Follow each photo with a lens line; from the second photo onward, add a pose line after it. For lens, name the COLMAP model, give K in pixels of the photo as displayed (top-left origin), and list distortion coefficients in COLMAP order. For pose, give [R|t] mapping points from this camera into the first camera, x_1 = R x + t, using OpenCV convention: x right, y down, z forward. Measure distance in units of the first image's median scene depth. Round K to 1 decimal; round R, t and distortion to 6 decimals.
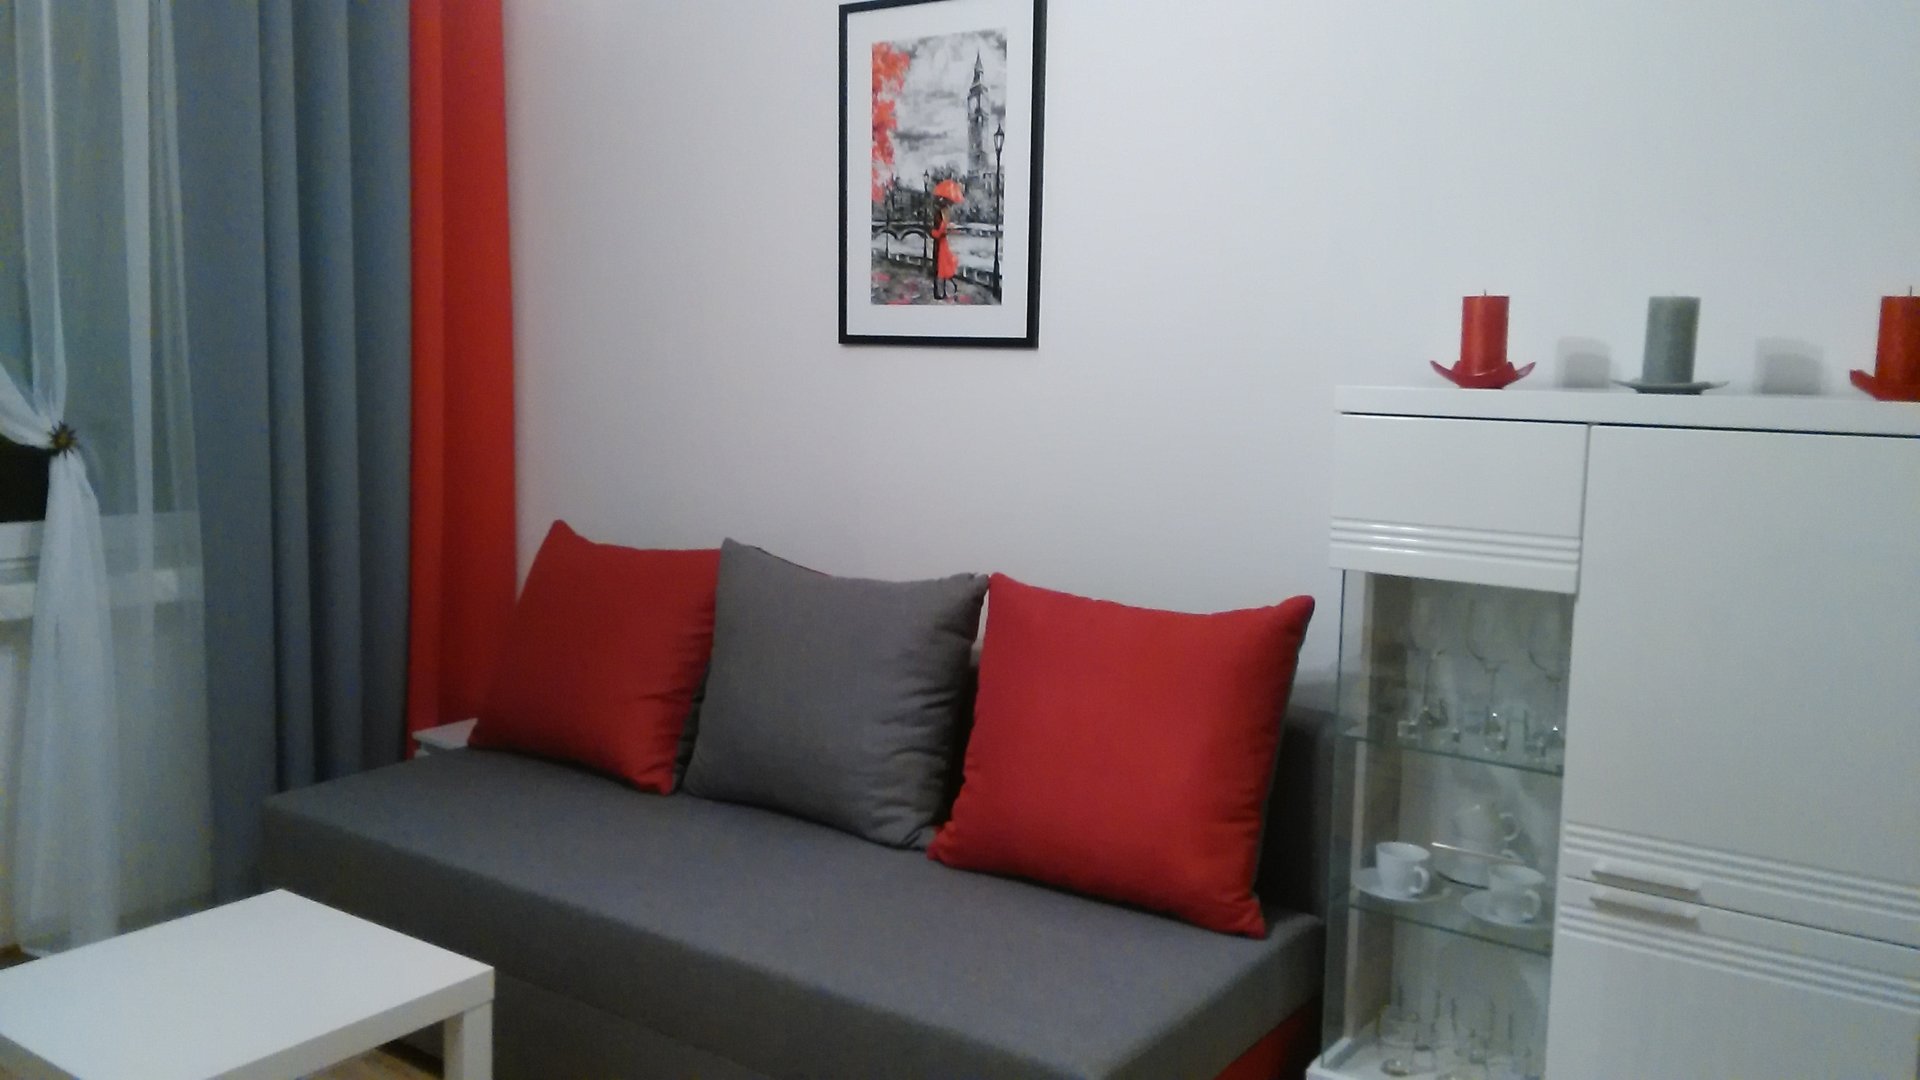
lens RADIAL K [[1546.3, 0, 999.6], [0, 1546.3, 535.6], [0, 0, 1]] dist [0.081271, -0.125676]
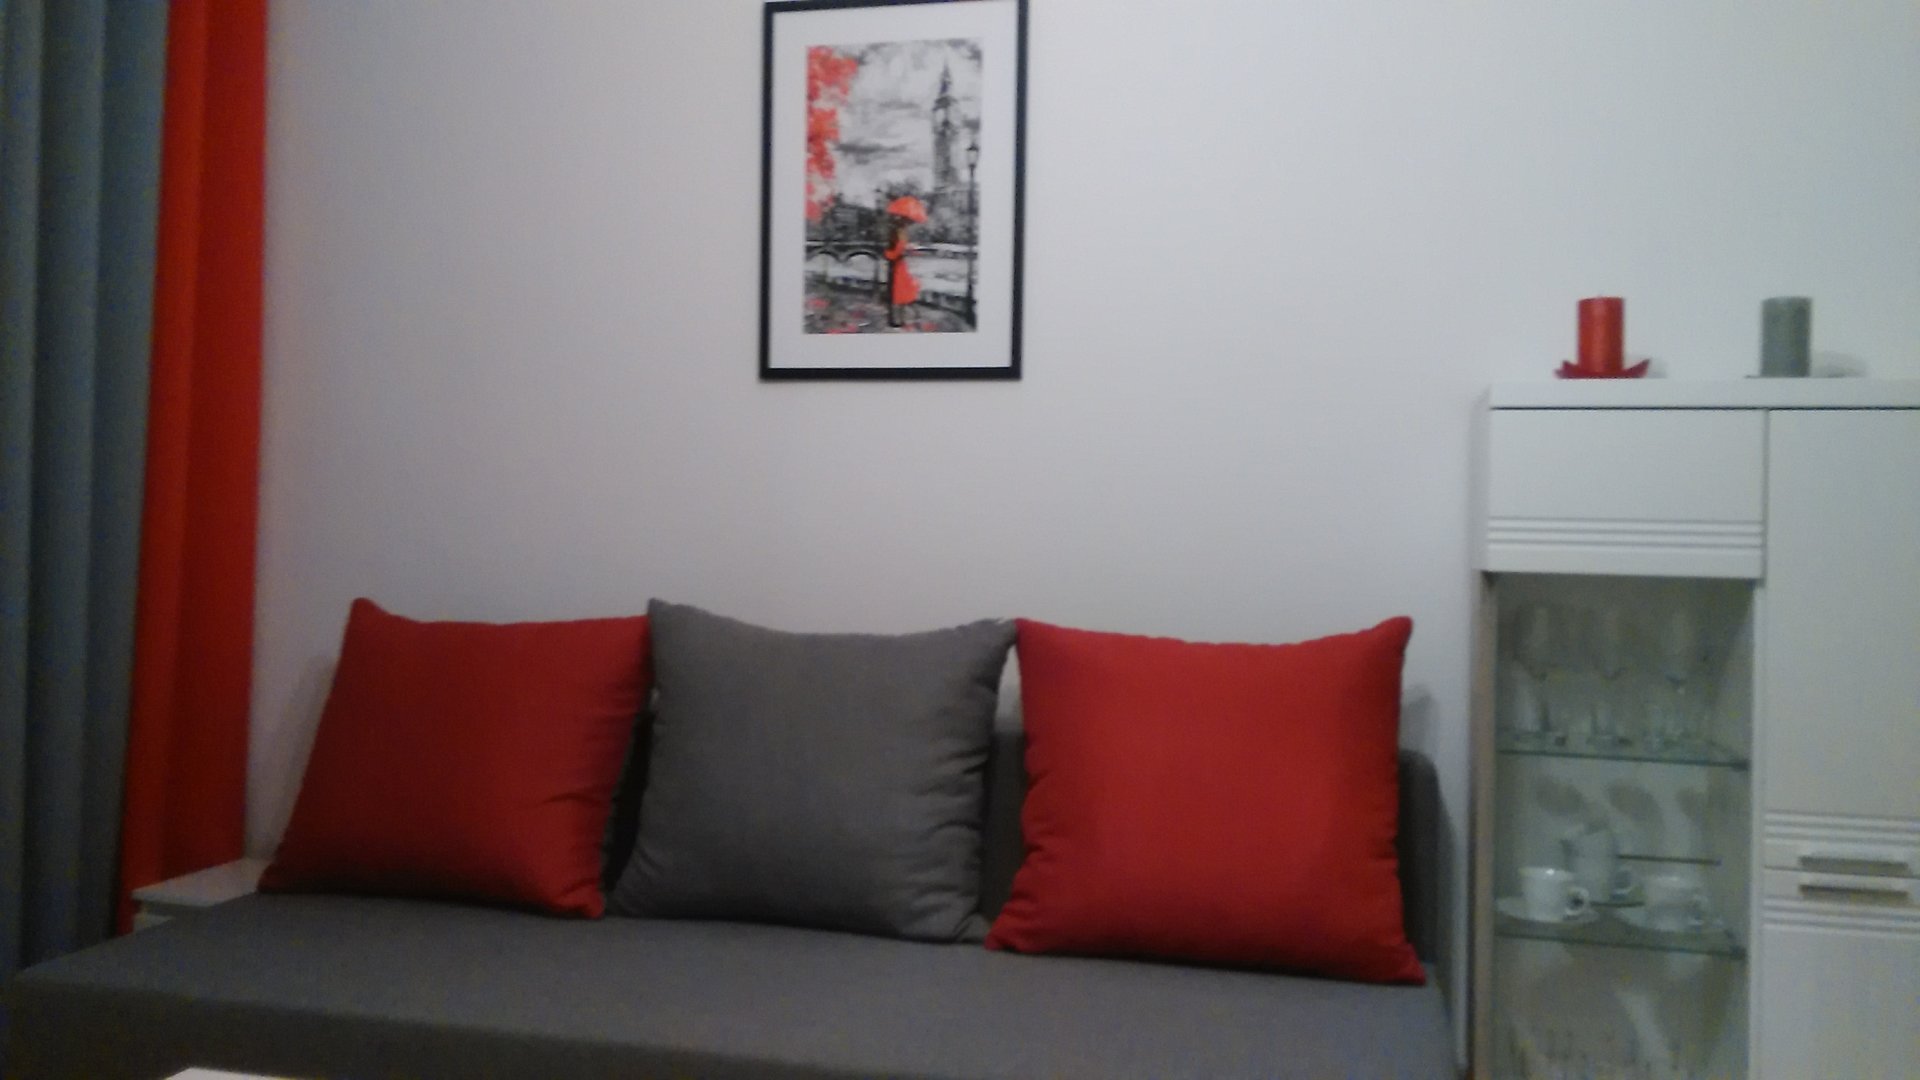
lens RADIAL K [[1546.3, 0, 968.2], [0, 1546.3, 533.7], [0, 0, 1]] dist [0.081271, -0.125676]
pose [[0.934799, -0.002340, 0.355169, -0.331013], [0.043625, 0.993163, -0.108276, 0.068068], [-0.352488, 0.116711, 0.928510, 0.172745]]
